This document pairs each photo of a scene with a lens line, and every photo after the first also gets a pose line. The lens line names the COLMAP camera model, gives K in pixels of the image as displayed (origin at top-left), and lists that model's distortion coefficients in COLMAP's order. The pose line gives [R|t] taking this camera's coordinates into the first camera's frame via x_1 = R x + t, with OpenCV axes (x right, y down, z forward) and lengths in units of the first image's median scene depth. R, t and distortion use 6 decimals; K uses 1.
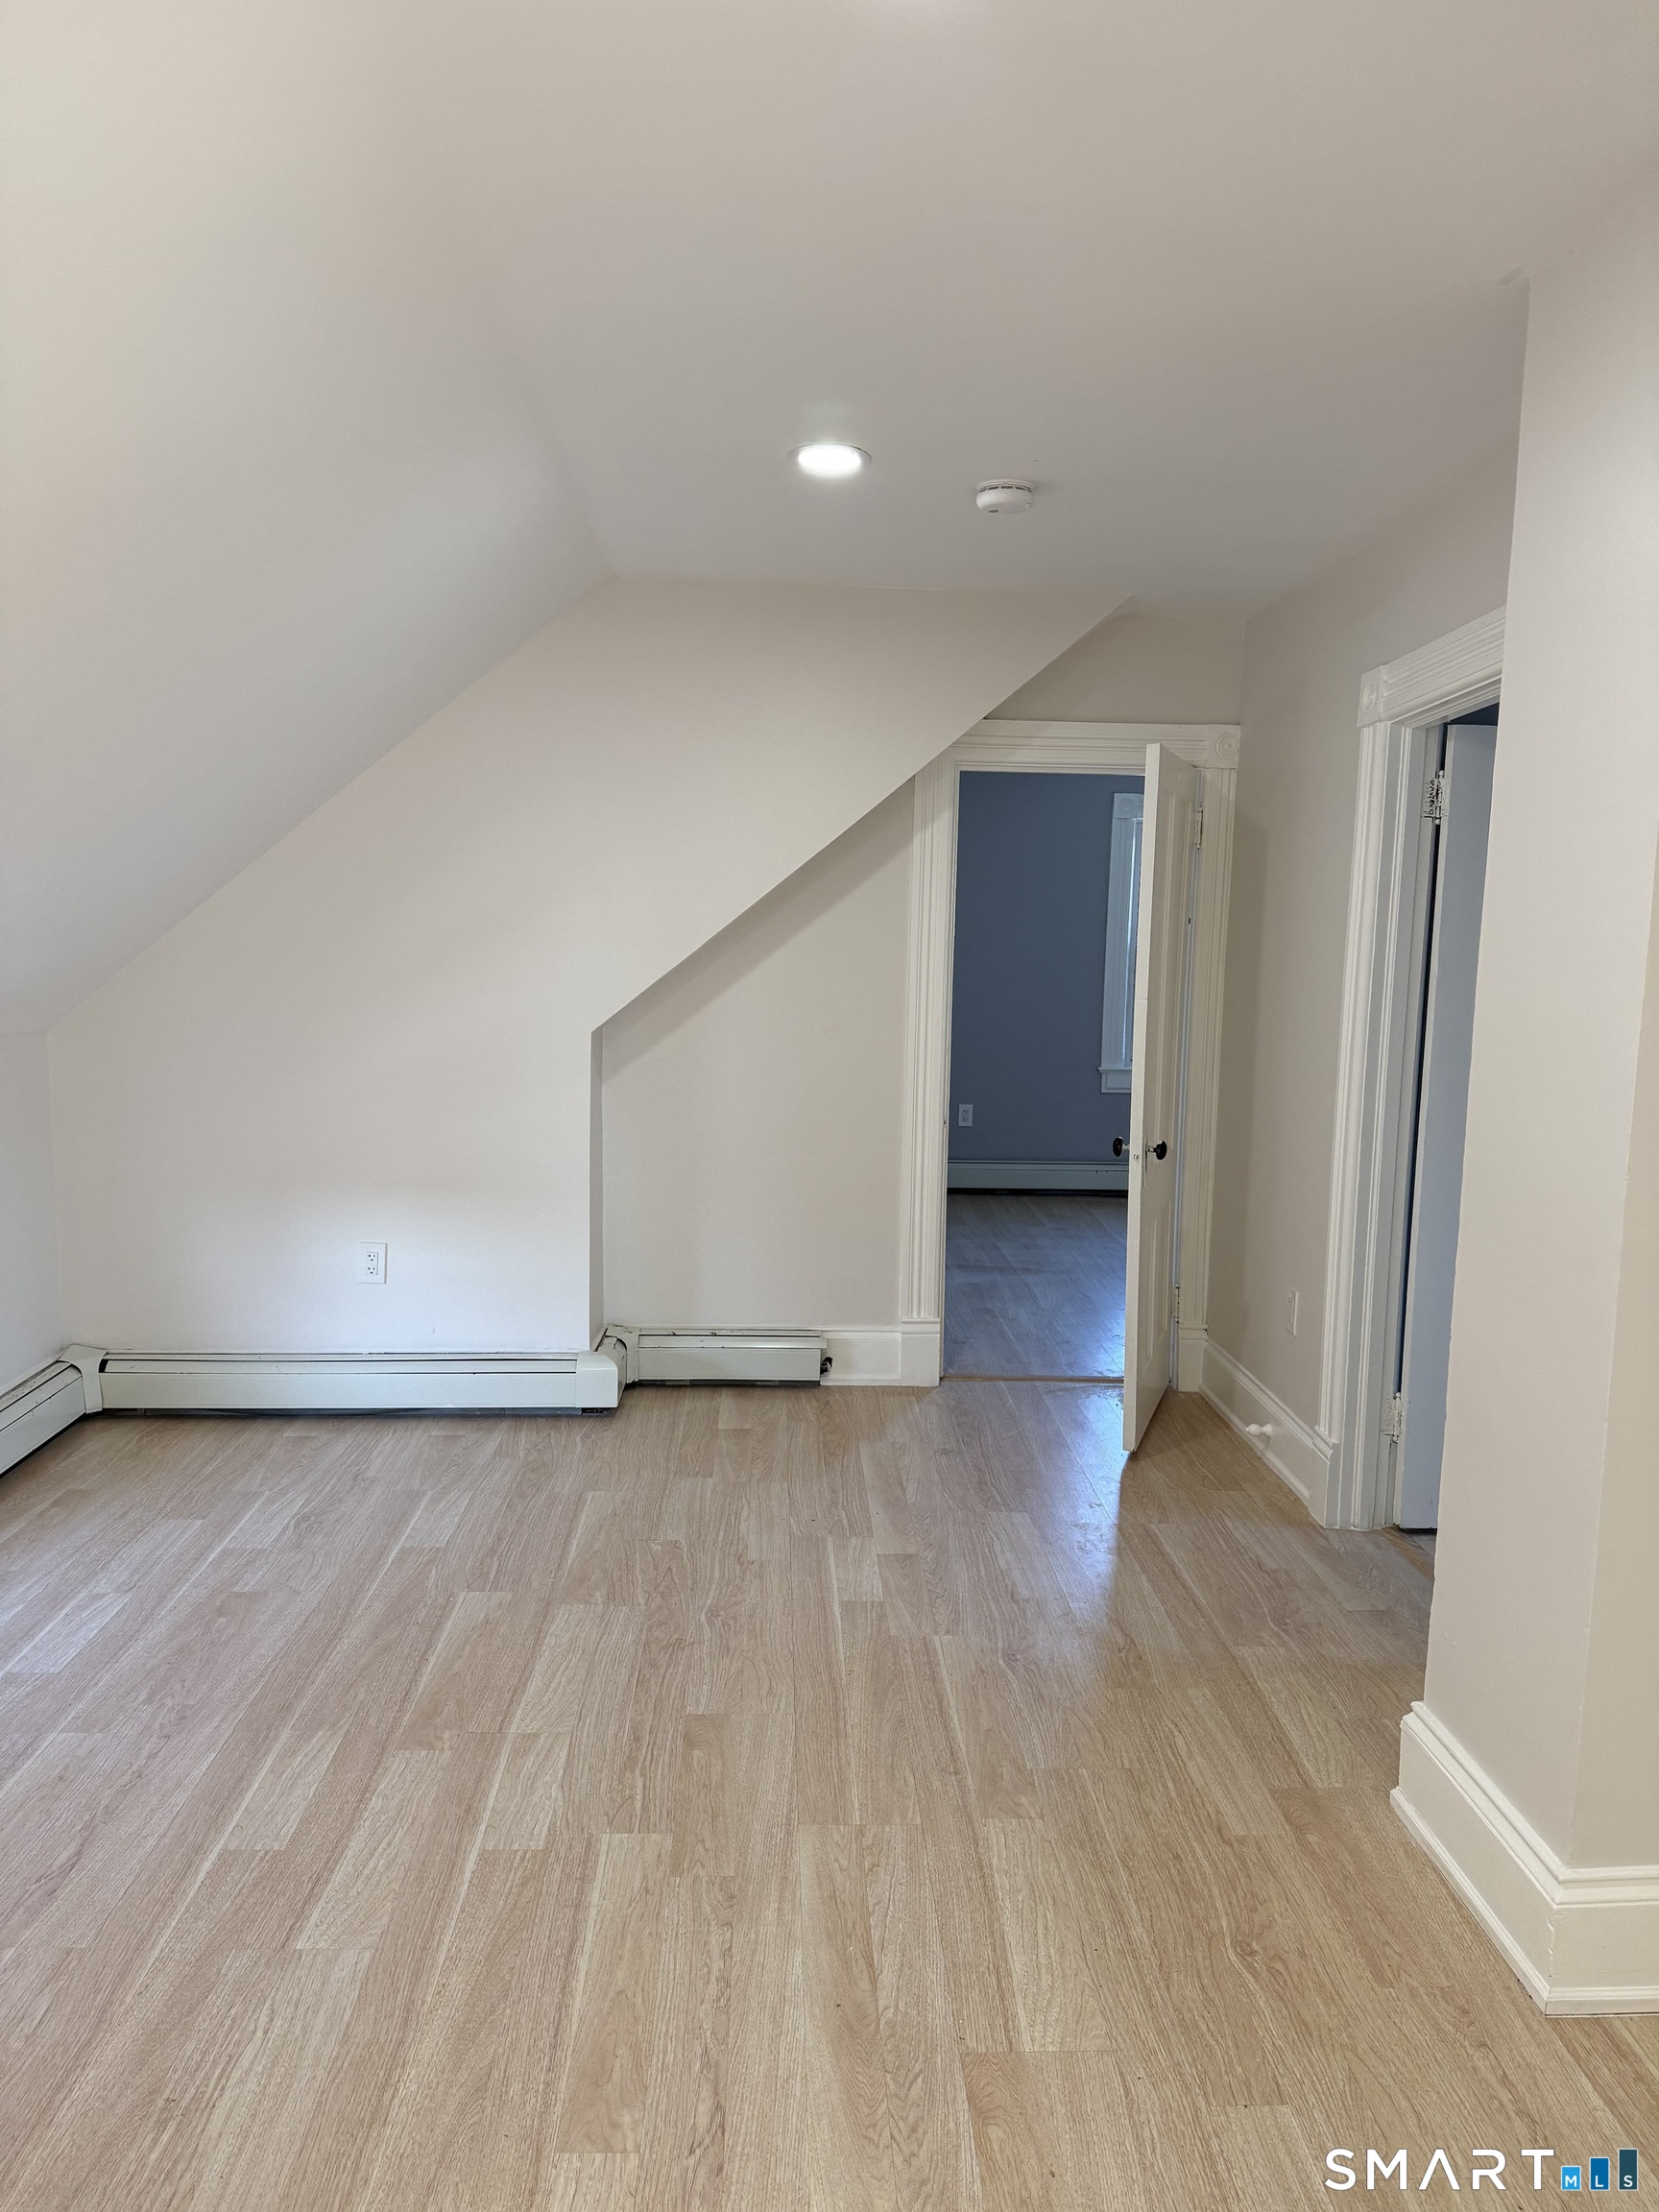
lens RADIAL K [[1499.4, 0, 824.3], [0, 1499.4, 1101.8], [0, 0, 1]] dist [0.028449, -0.041137]
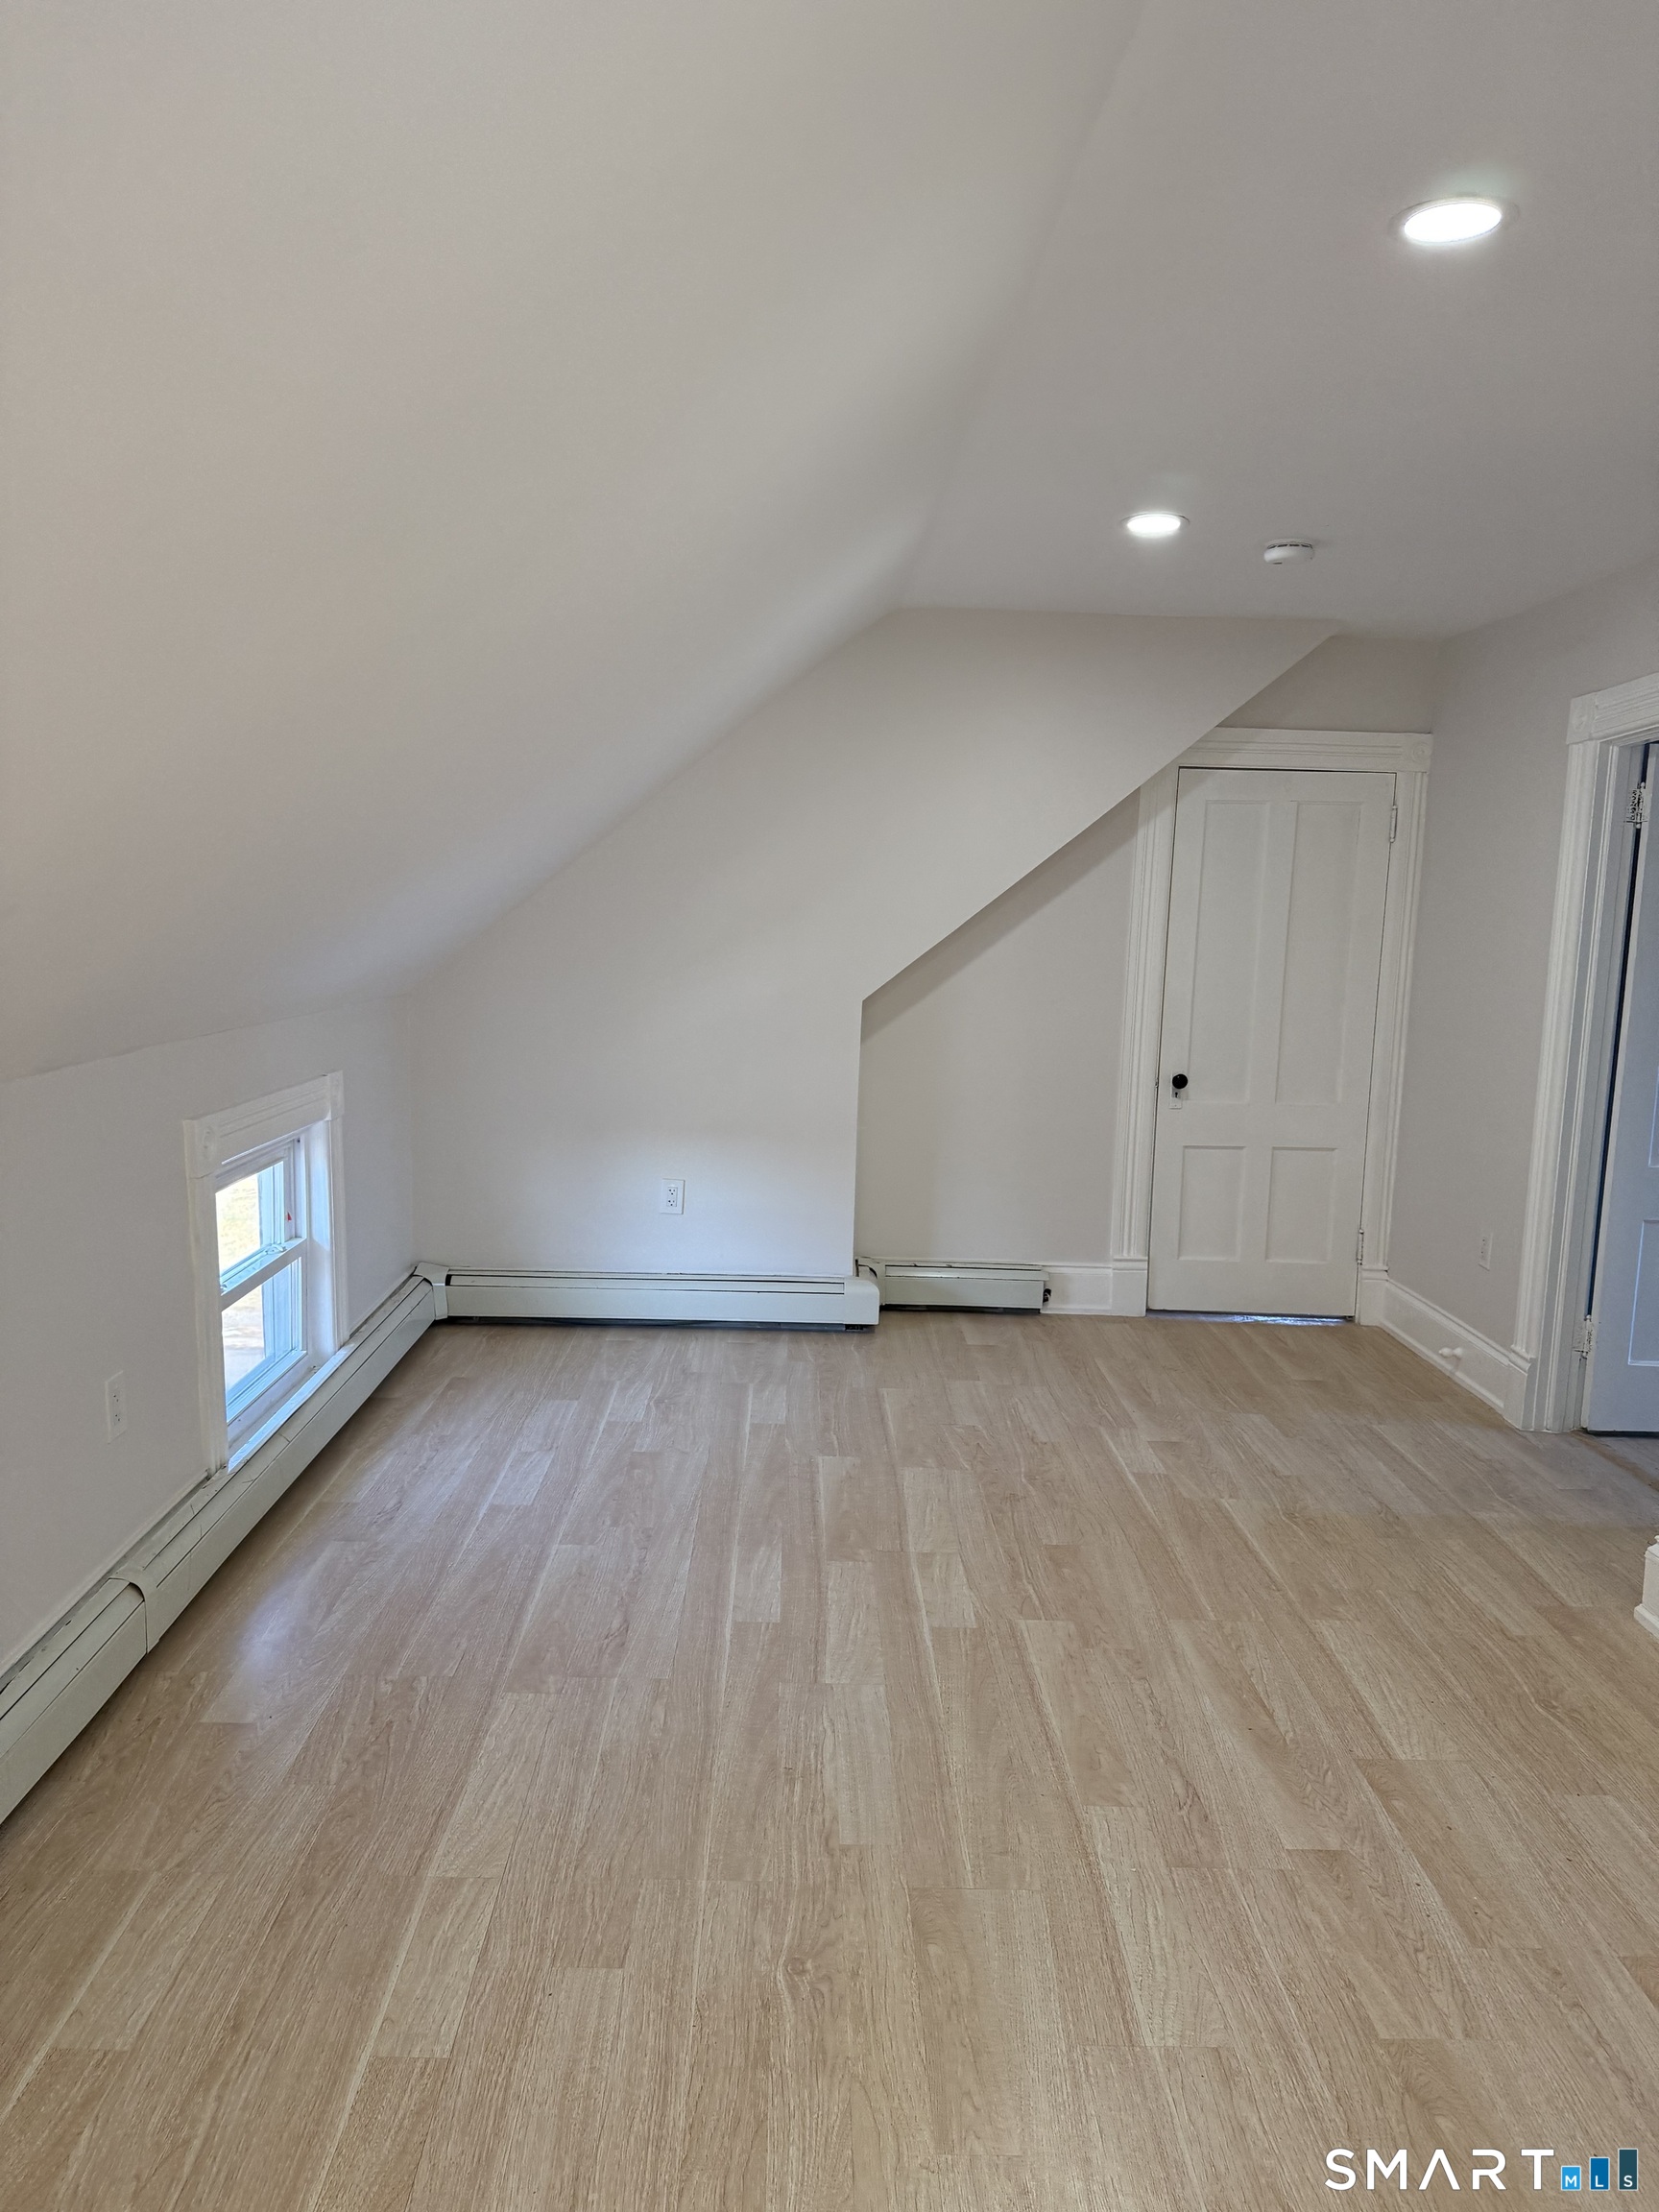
lens RADIAL K [[1499.4, 0, 808.9], [0, 1499.4, 1102.1], [0, 0, 1]] dist [0.028449, -0.041137]
pose [[0.999564, 0.014218, -0.025870, -0.204210], [-0.013833, 0.999792, 0.014984, 0.019242], [0.026078, -0.014619, 0.999553, -0.190391]]
